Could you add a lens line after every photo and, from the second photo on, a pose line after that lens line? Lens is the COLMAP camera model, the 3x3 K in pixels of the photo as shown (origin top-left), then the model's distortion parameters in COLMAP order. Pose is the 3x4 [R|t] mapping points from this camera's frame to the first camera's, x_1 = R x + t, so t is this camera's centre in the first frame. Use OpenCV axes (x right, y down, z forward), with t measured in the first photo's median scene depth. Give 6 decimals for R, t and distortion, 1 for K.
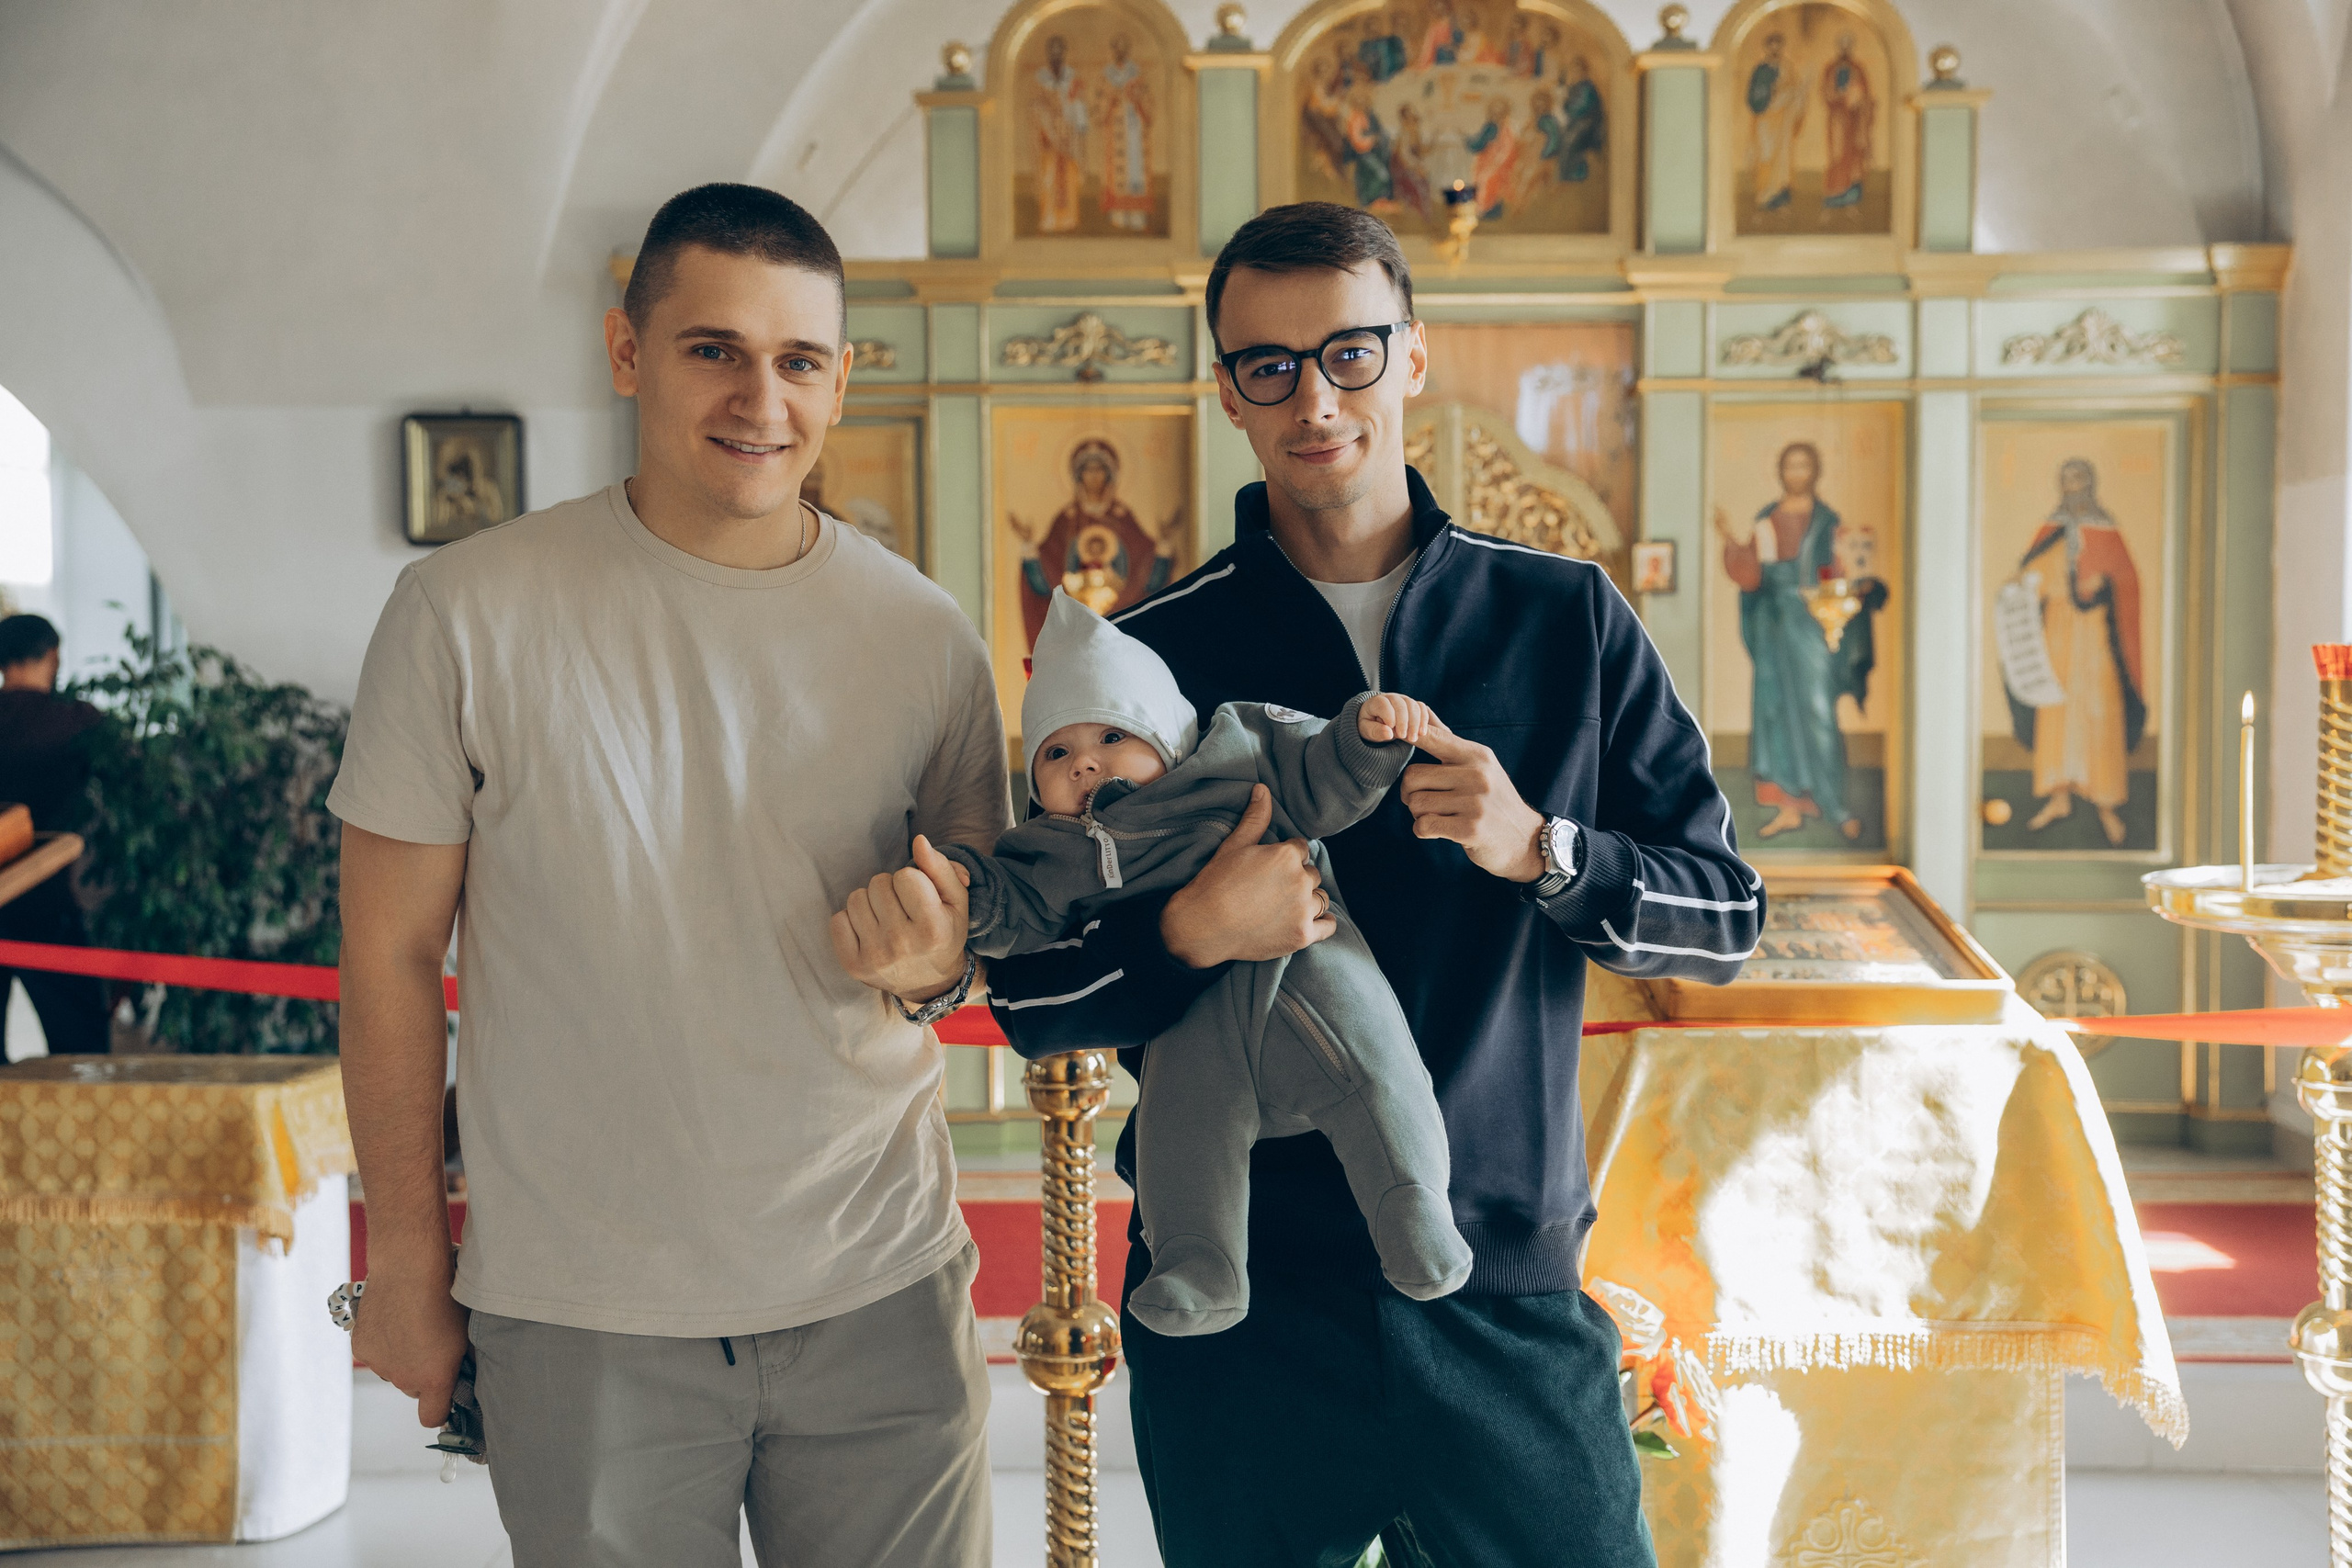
lens RADIAL K [[2704.6, 0, 1184.2], [0, 2704.6, 778.6], [0, 0, 1]] dist [0.092908, 0.028403]
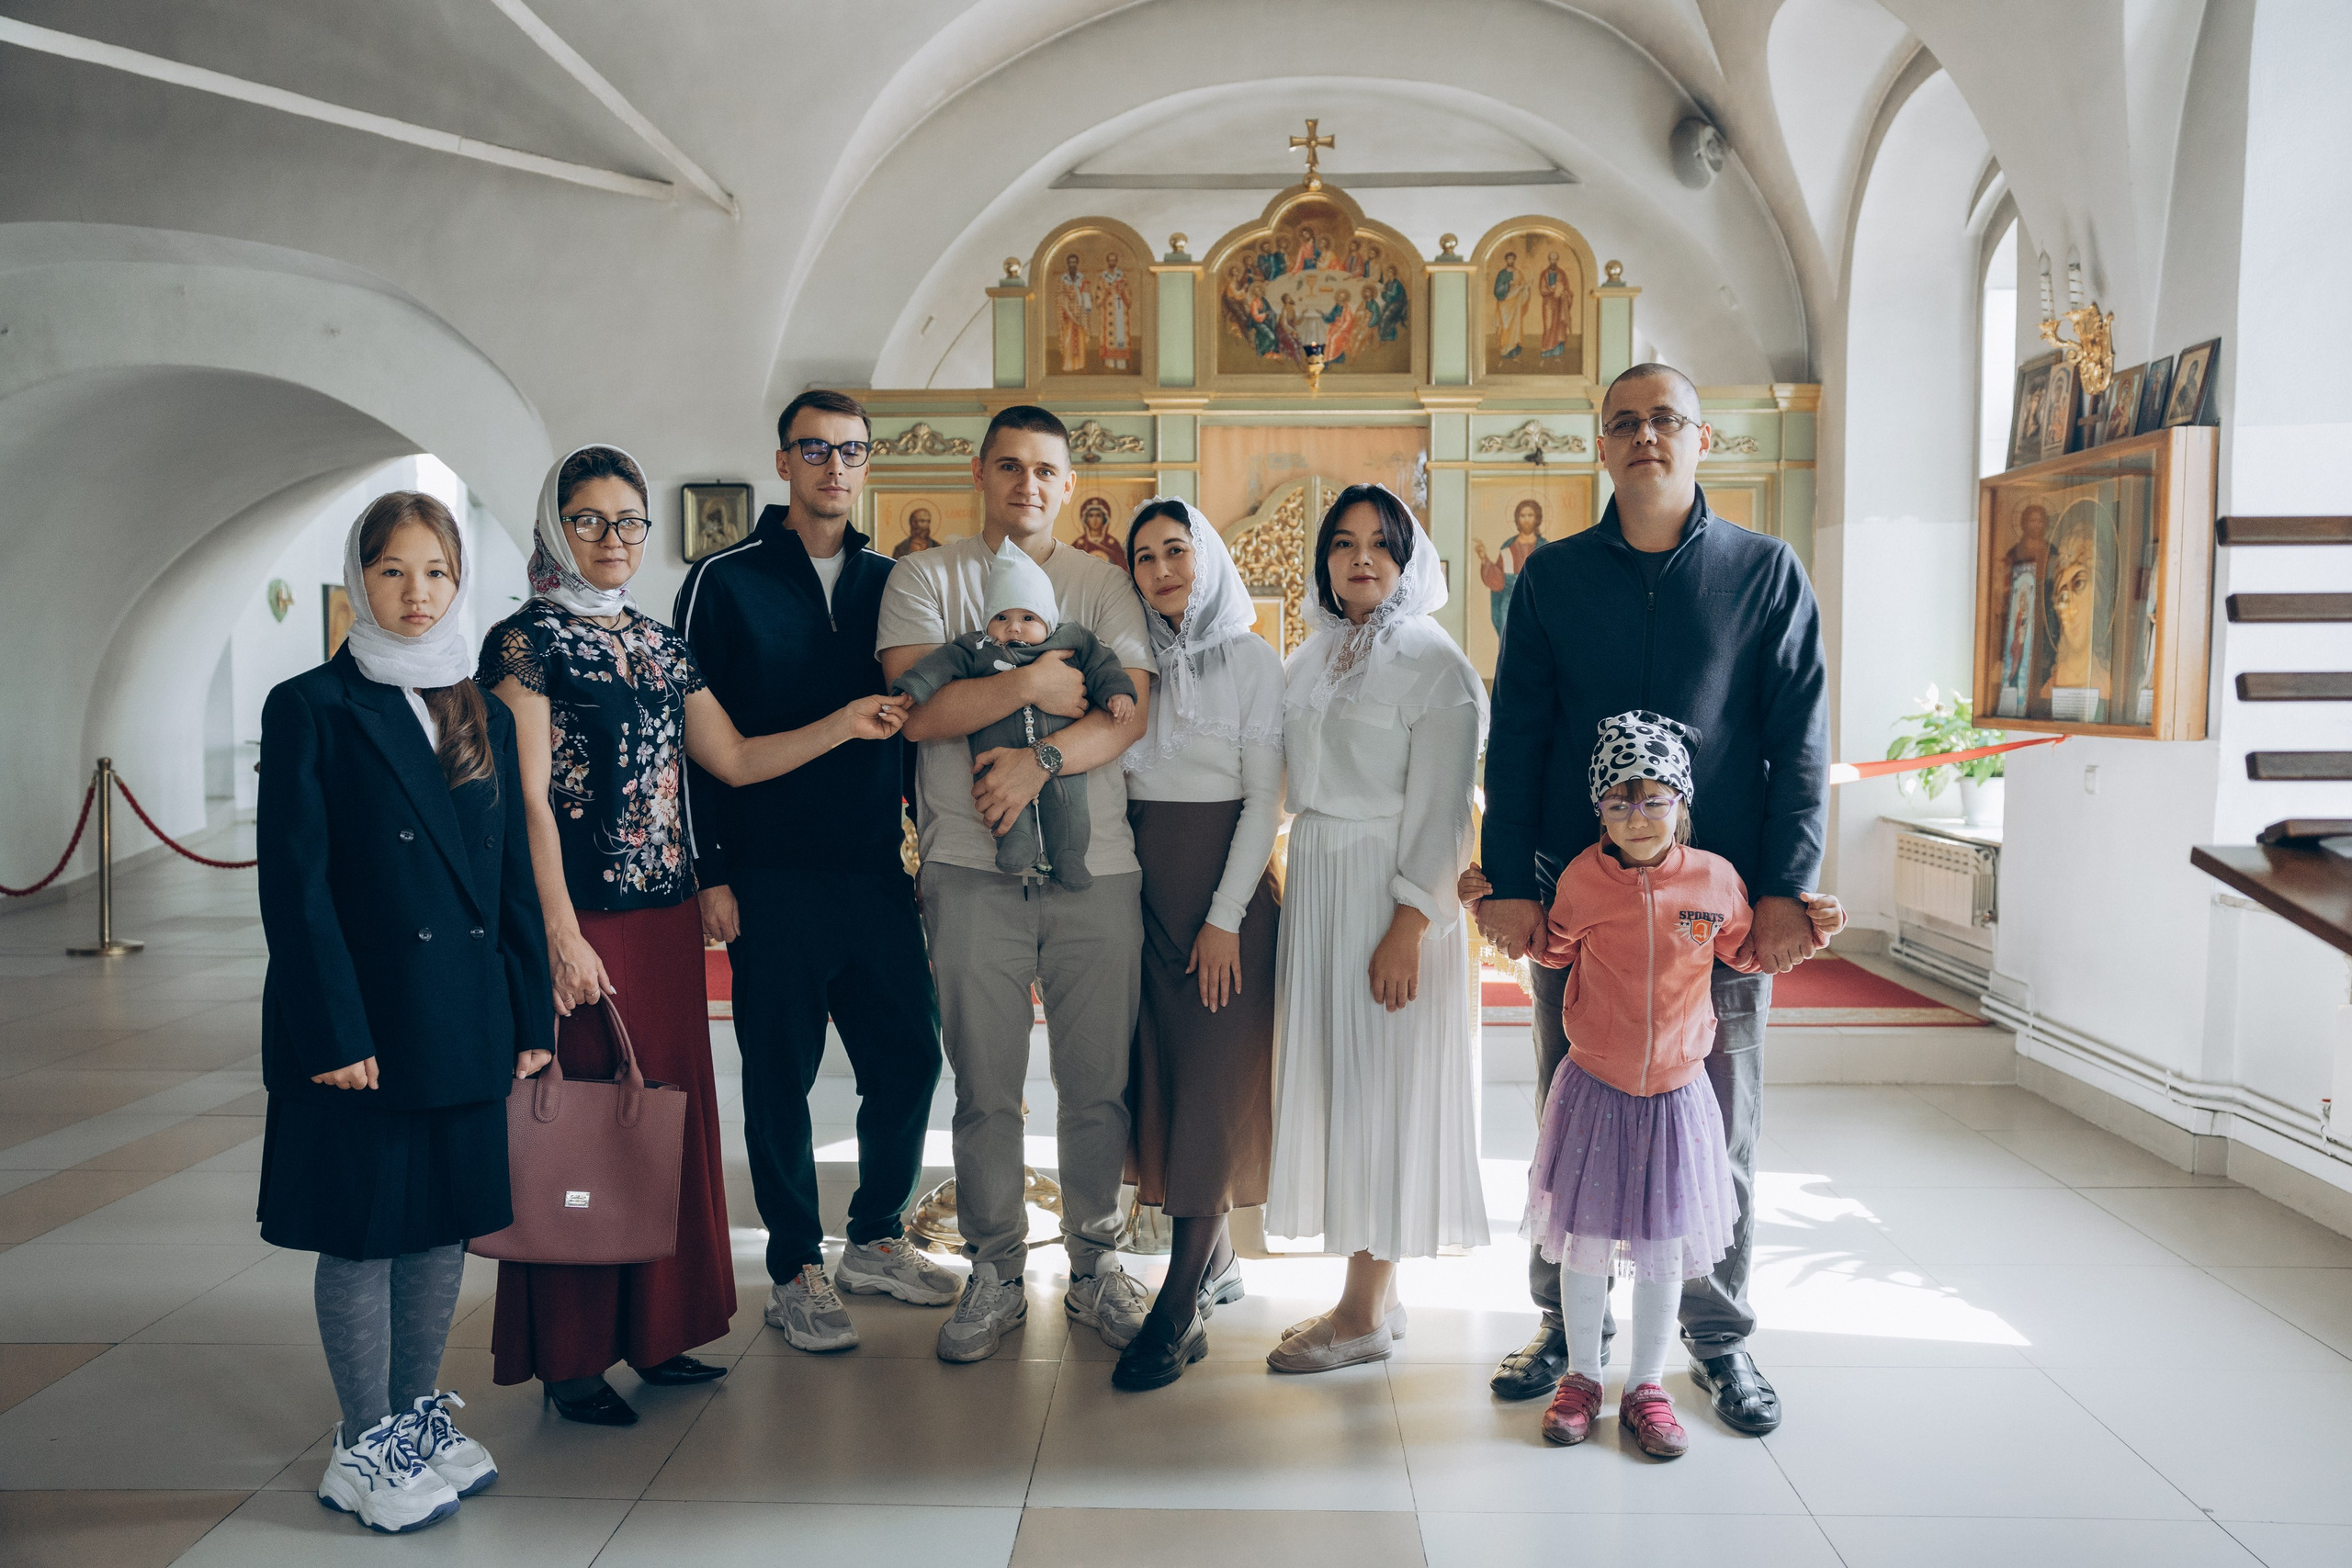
lens RADIAL K [[1981.9, 0, 1177.8], [0, 1981.9, 760.4], [0, 0, 1]] dist [-0.019312, -0.003588]
pose [[0.998620, 0.007757, -0.051950, 0.081007], [-0.007407, 0.999949, 0.006935, 0.025150], [0.052002, -0.006541, 0.998626, -0.194900]]
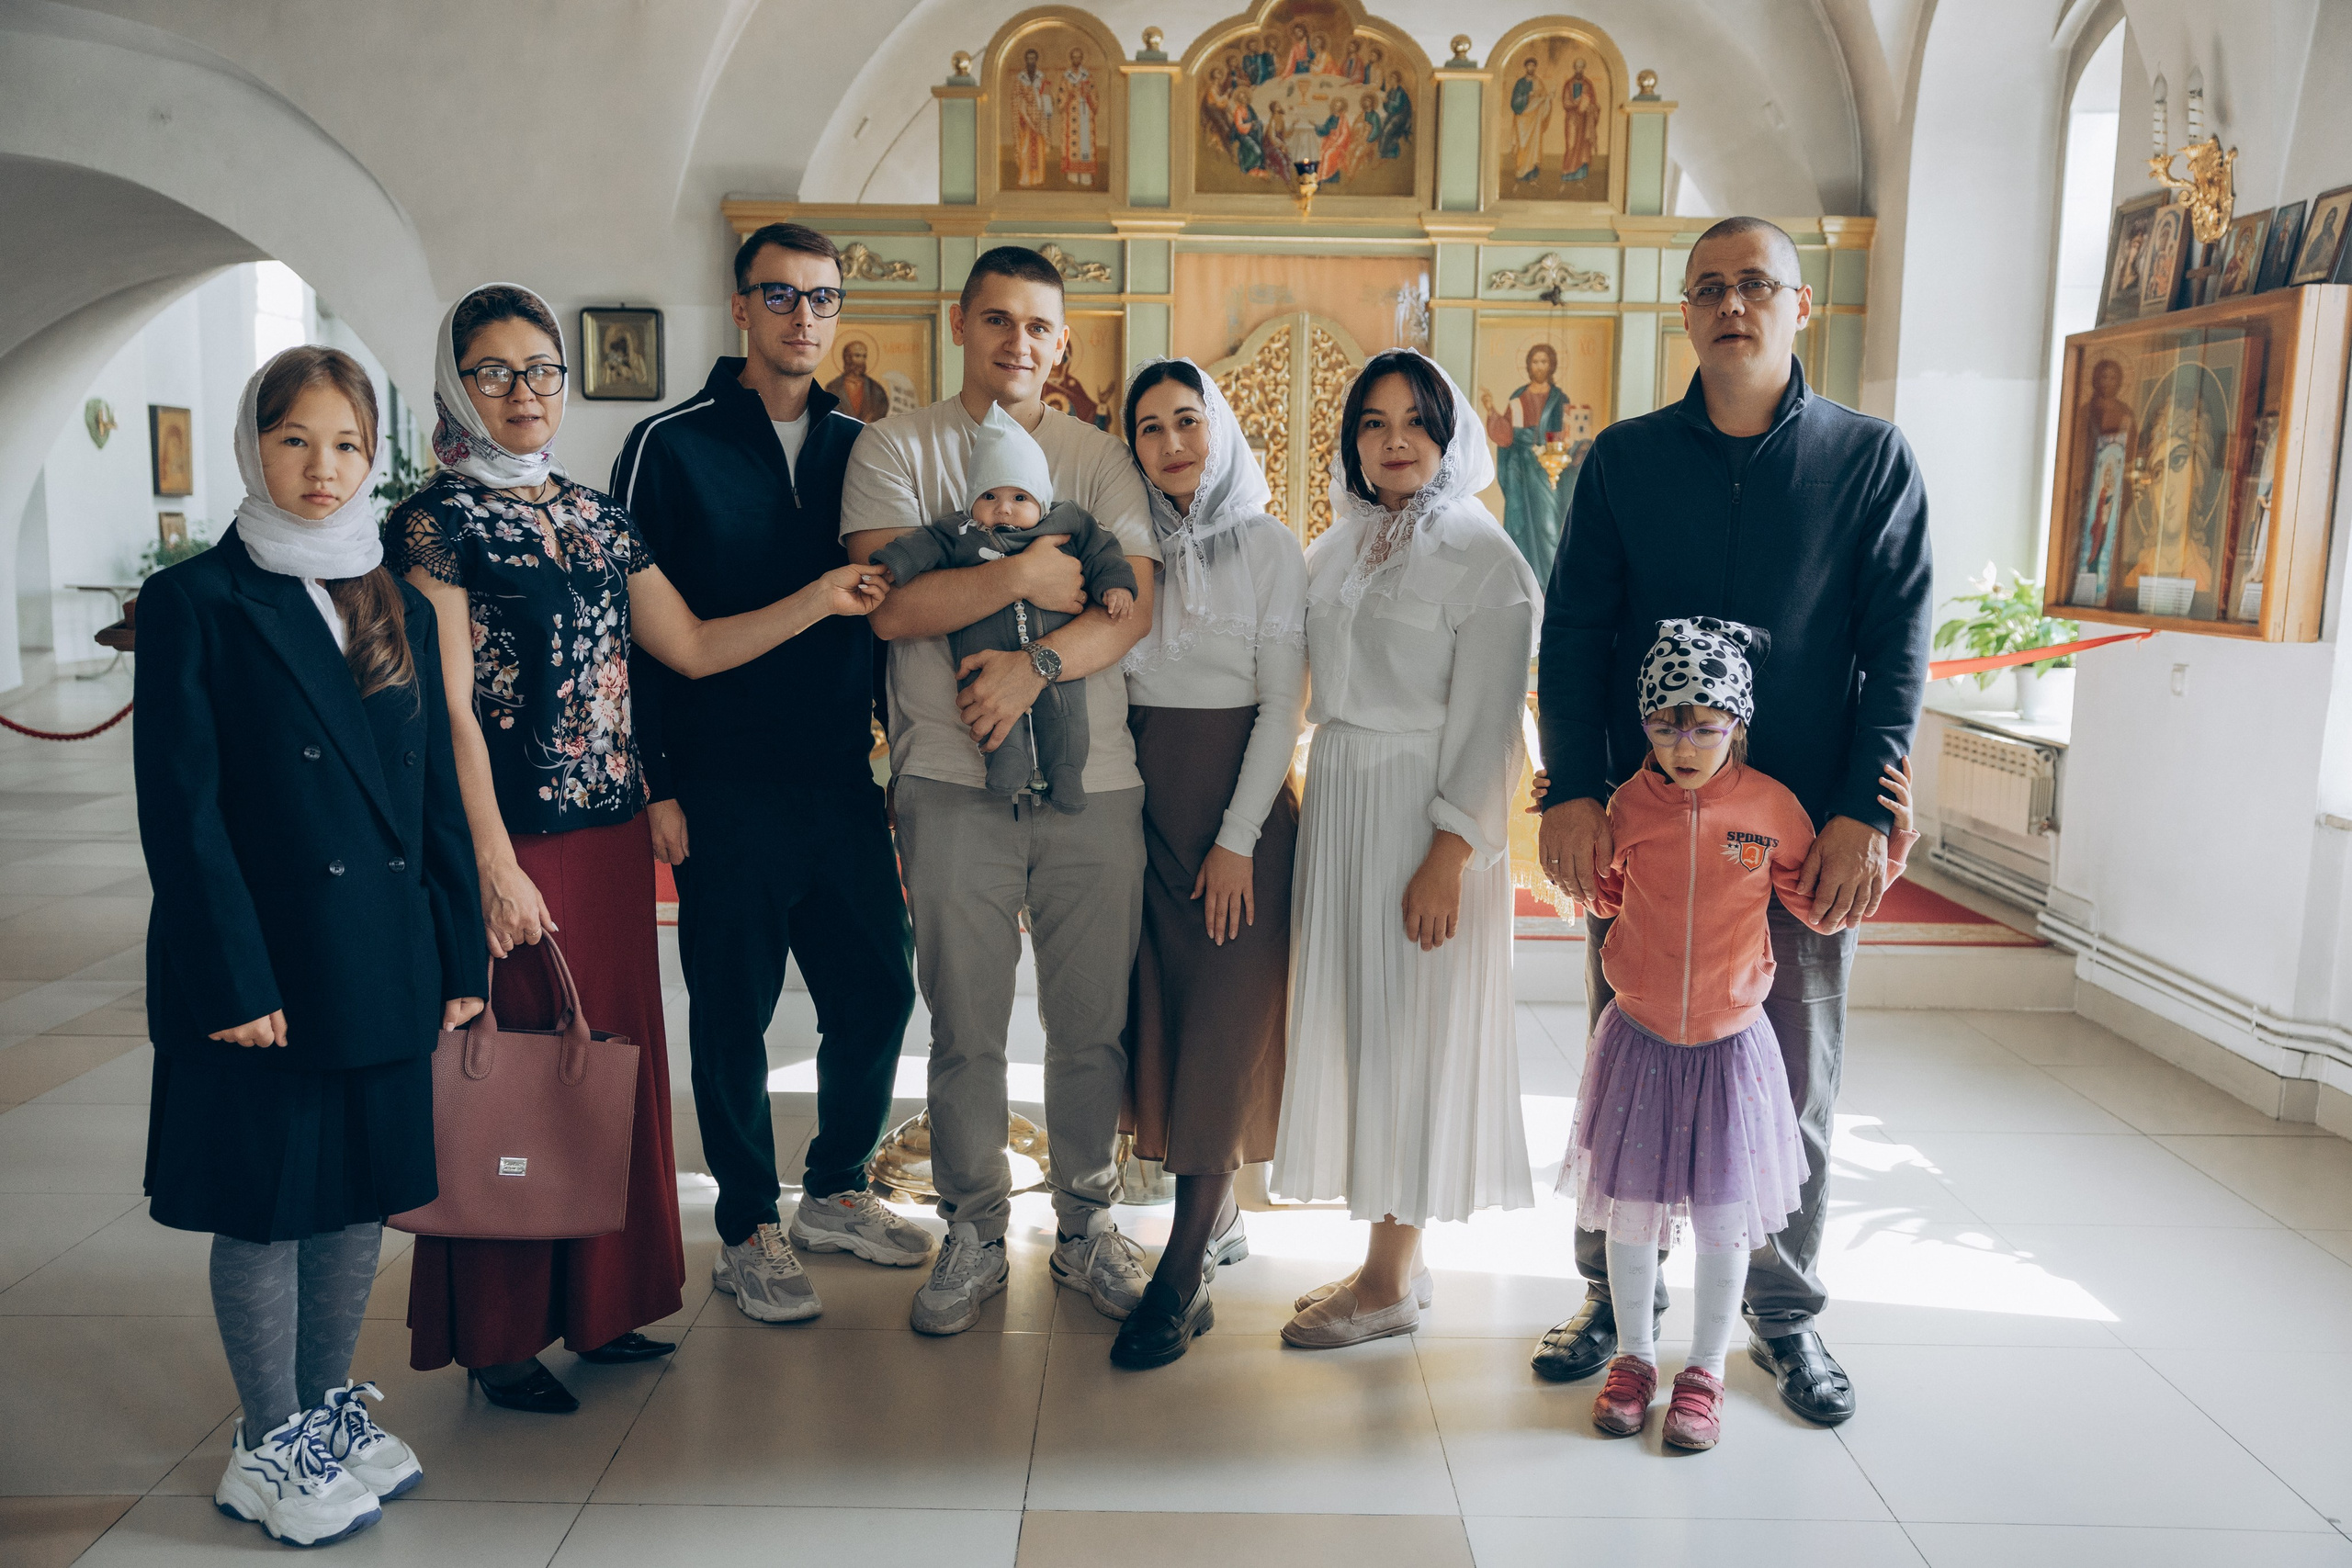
lens RADIAL K [[2174.6, 0, 1186.2], [0, 2174.6, 788.5], [0, 0, 1]] dist [-0.007021, 0.057059]
pose [[0.999639, 0.022602, -0.014492, 0.060053], [-0.021226, 0.995807, 0.088981, 0.012193], [0.016442, -0.088641, 0.995928, -0.175795]]
